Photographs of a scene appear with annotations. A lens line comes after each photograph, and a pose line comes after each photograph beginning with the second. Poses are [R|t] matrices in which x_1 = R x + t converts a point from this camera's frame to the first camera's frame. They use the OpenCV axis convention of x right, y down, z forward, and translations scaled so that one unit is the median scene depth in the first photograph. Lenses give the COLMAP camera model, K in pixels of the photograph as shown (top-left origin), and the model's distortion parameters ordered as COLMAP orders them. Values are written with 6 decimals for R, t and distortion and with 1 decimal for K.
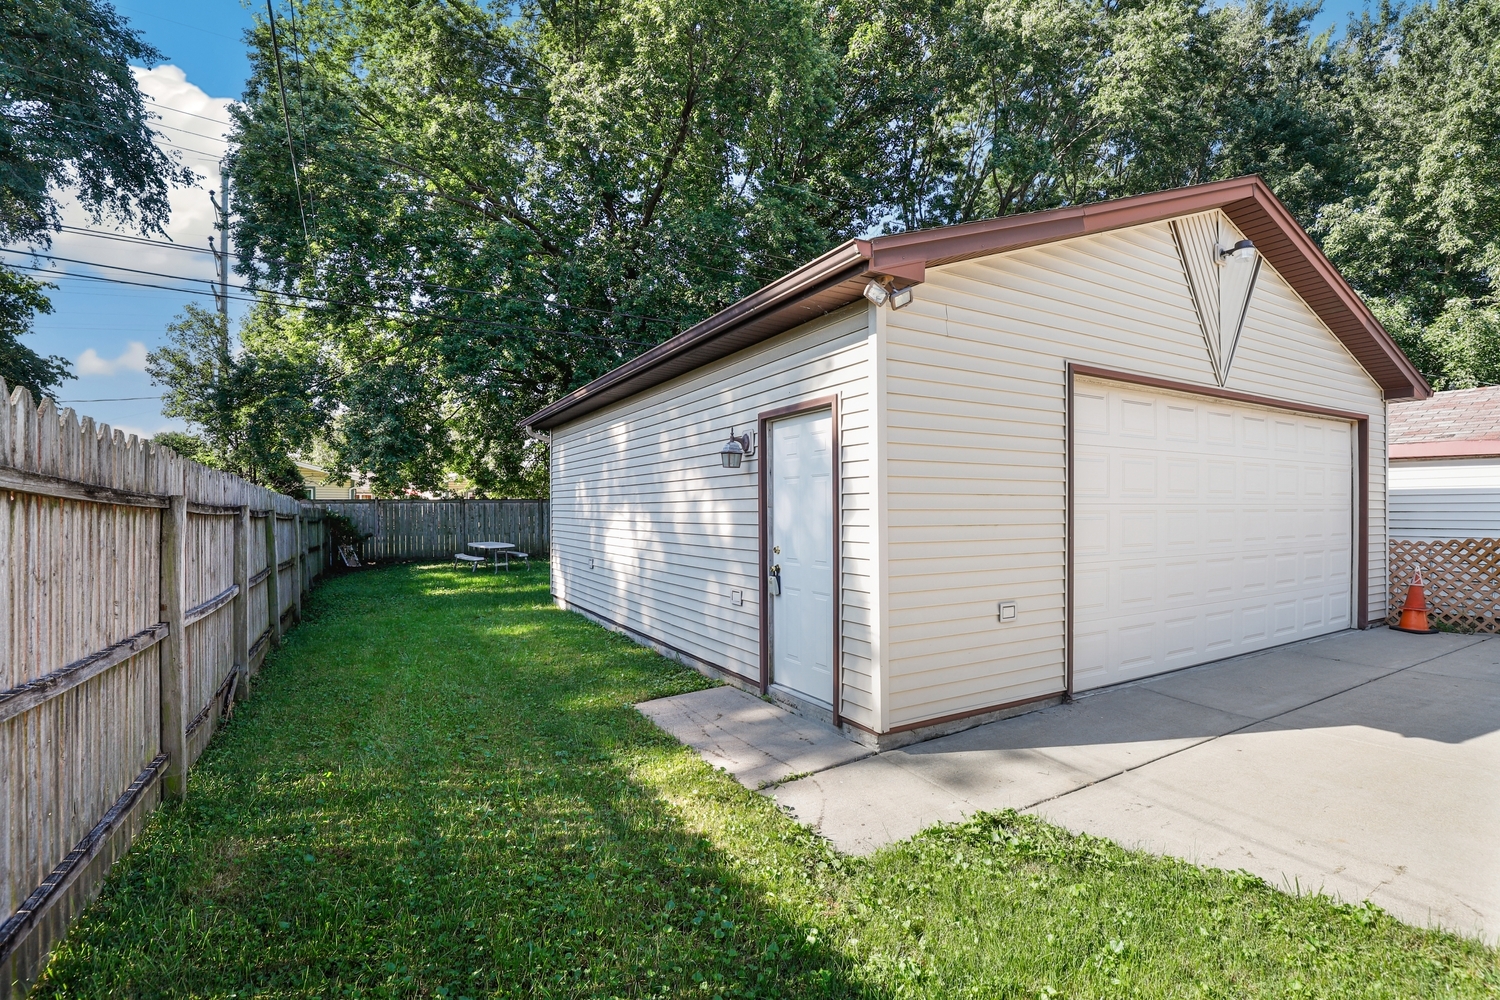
lens RADIAL K [[663.0, 0, 748.5], [0, 663.0, 505.8], [0, 0, 1]] dist [0.003923, 0.000019]
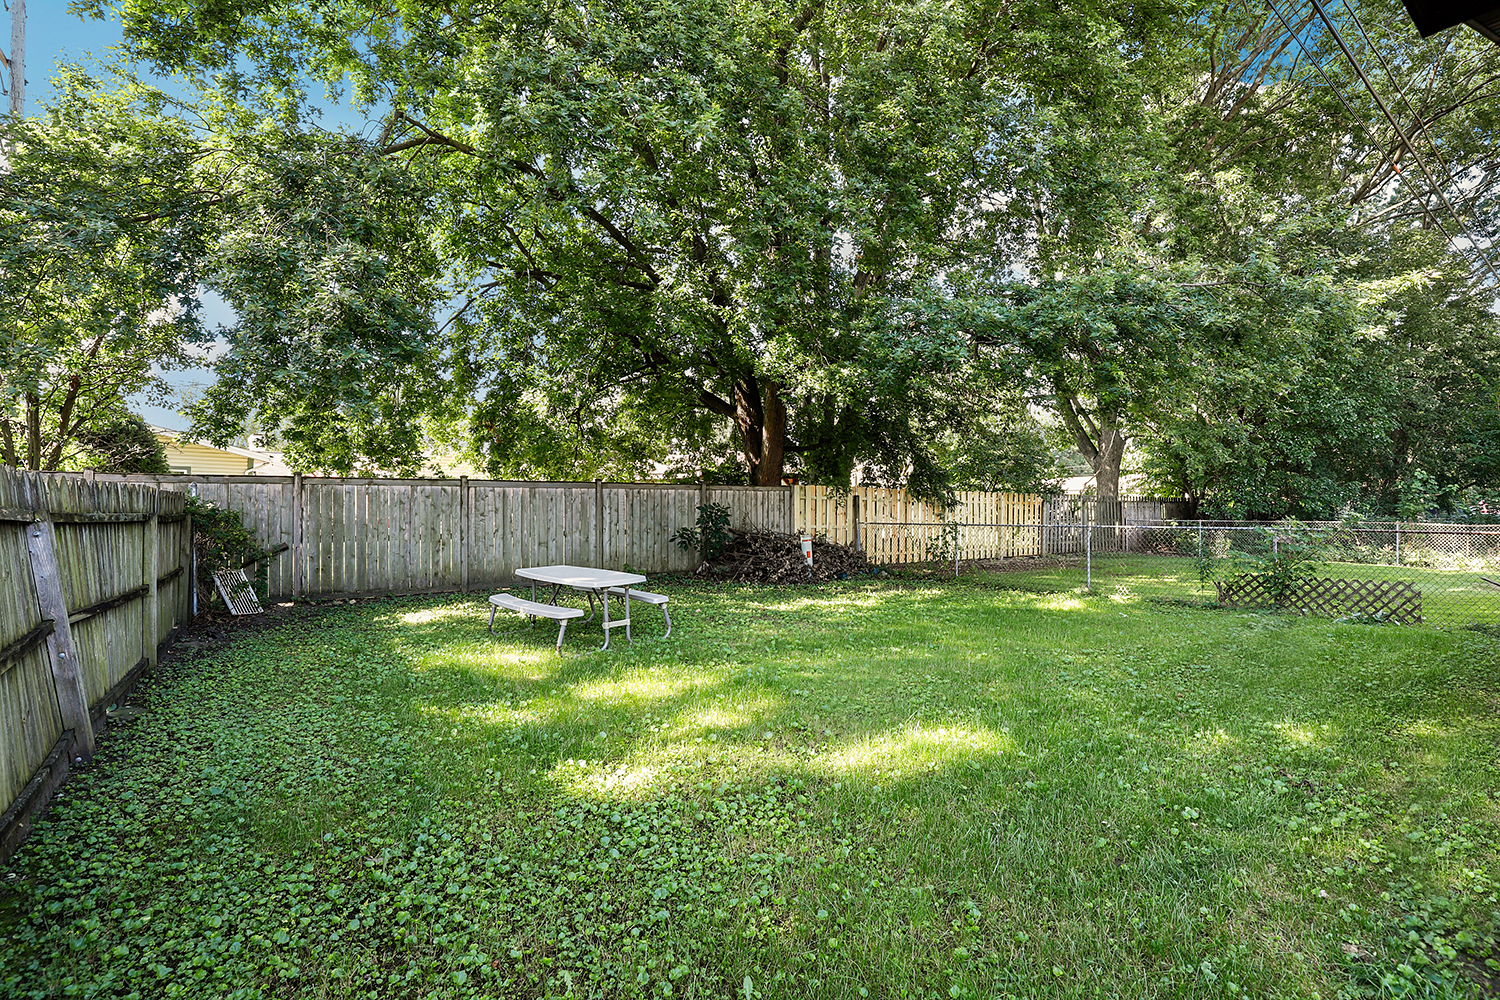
lens RADIAL K [[663.0, 0, 752.6], [0, 663.0, 502.2], [0, 0, 1]] dist [0.003923, 0.000019]
pose [[0.994543, 0.009140, 0.103925, -0.277994], [-0.008732, 0.999952, -0.004375, 0.009416], [-0.103960, 0.003444, 0.994576, 0.476792]]
